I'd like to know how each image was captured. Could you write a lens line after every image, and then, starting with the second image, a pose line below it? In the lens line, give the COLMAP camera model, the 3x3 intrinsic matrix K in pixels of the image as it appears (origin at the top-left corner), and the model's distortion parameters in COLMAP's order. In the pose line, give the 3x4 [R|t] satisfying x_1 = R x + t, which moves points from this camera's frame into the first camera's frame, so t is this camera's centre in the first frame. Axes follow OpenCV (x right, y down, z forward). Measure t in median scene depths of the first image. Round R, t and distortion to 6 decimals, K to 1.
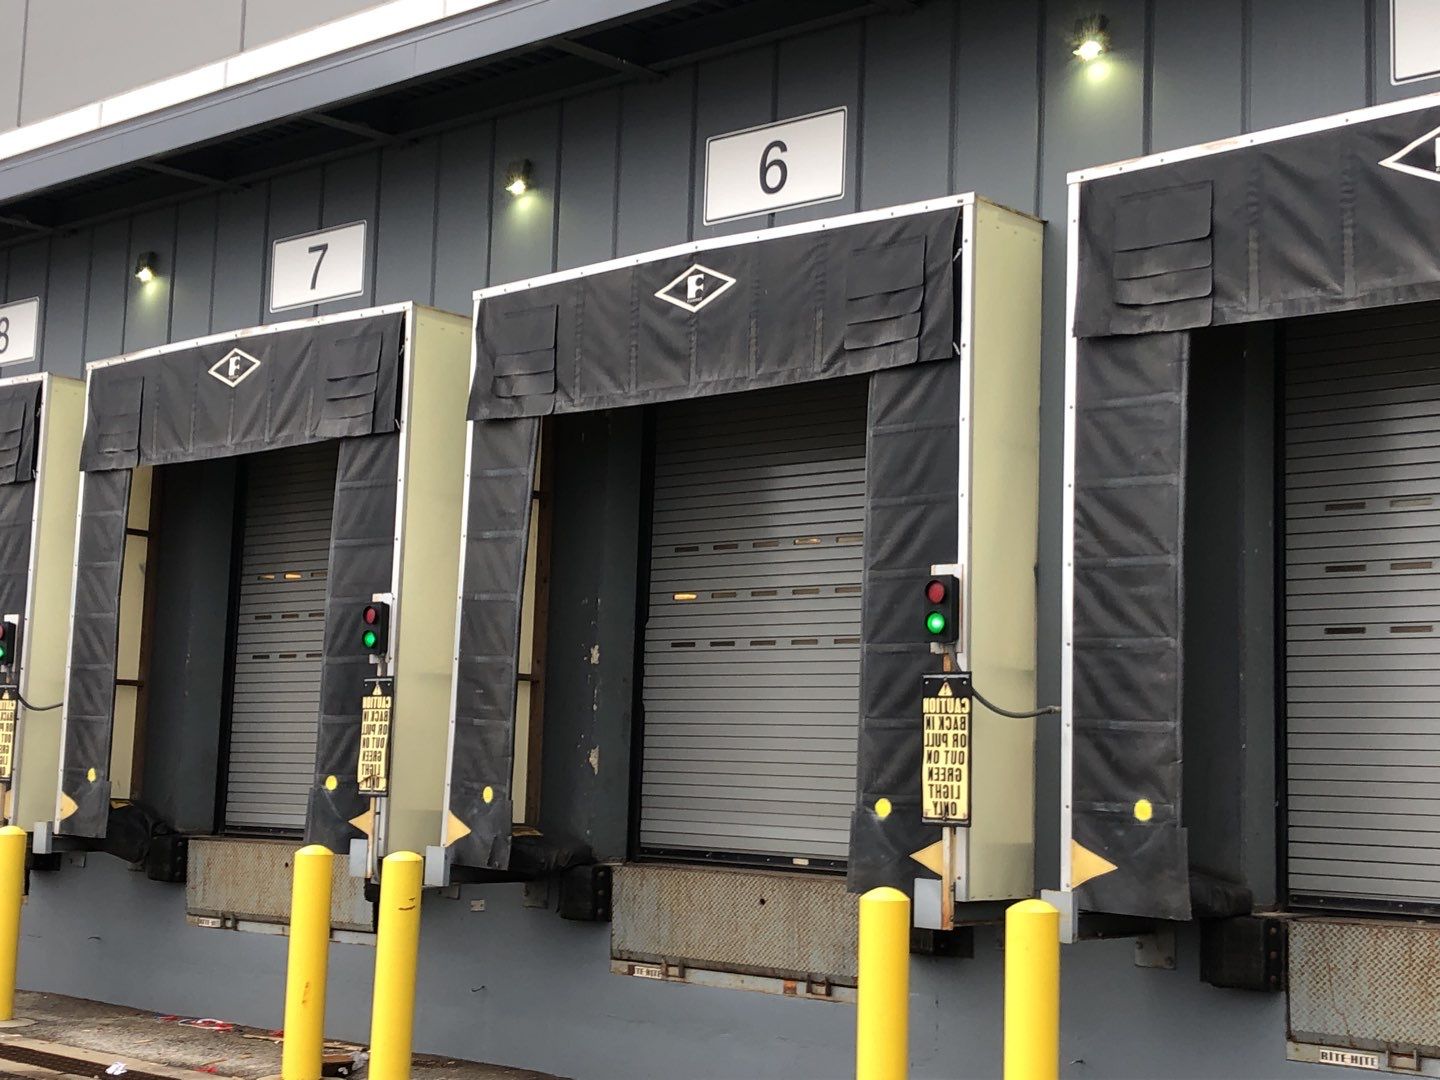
lens RADIAL K [[2157.9, 0, 718.2], [0, 2157.9, 490.1], [0, 0, 1]] dist [0.184367, -0.689404]
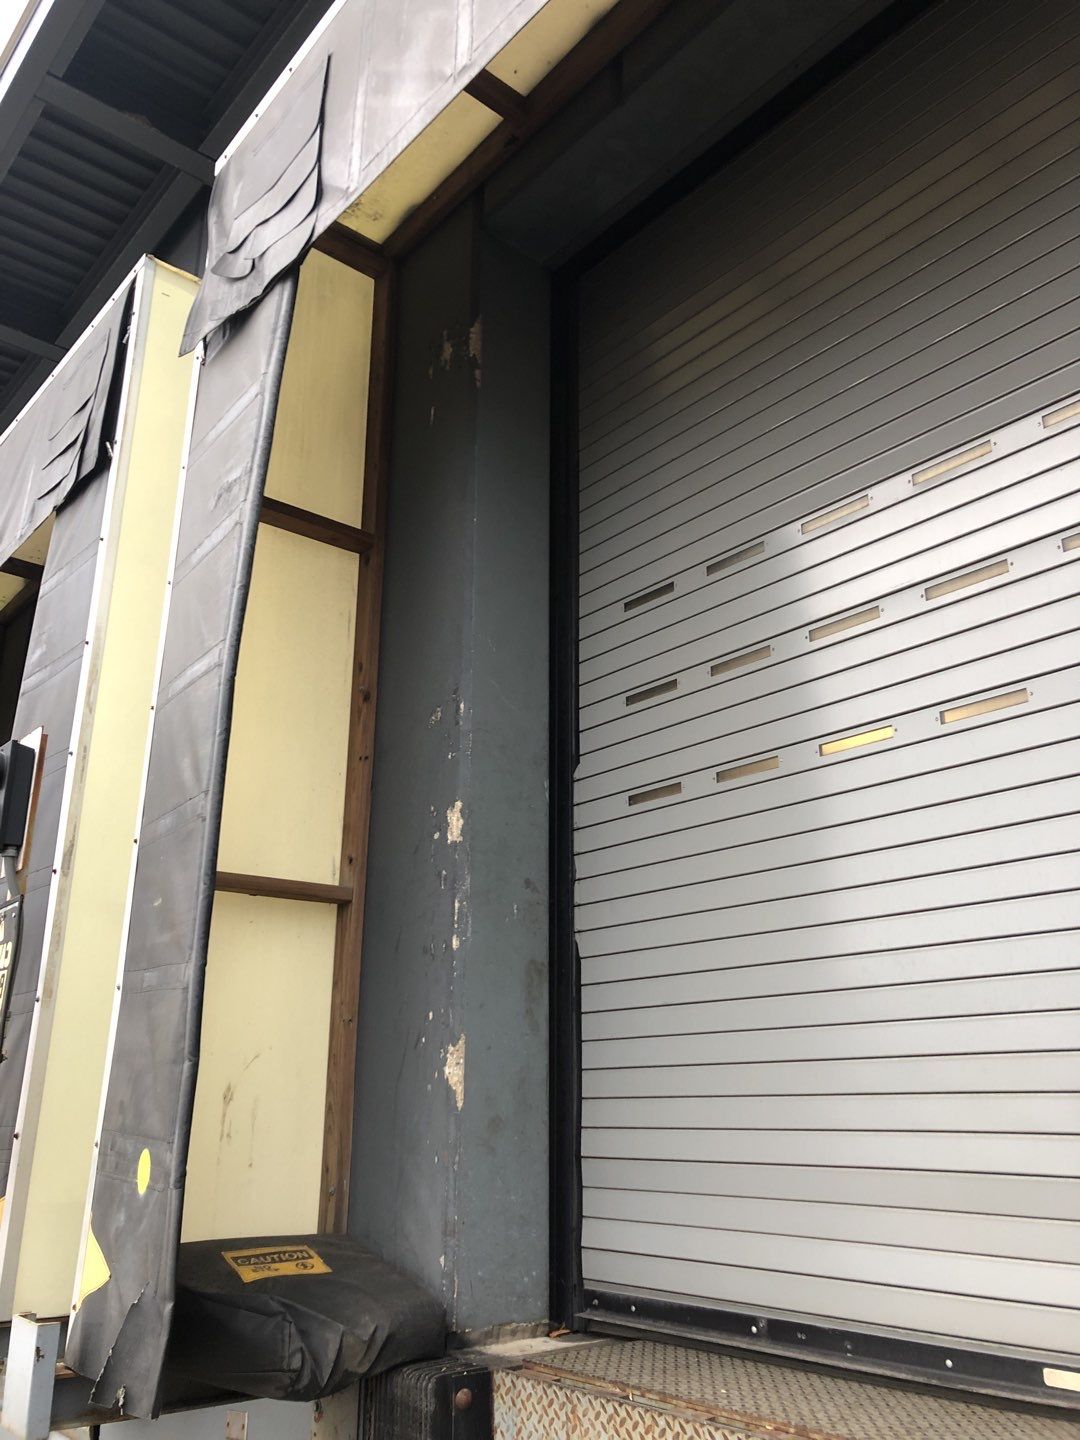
lens RADIAL K [[1195.0, 0, 548.1], [0, 1195.0, 699.7], [0, 0, 1]] dist [0.011798, 0.003261]
pose [[0.991687, -0.067554, -0.109516, -0.011524], [0.043529, 0.977049, -0.208522, 0.119608], [0.121089, 0.202021, 0.971867, 0.883186]]
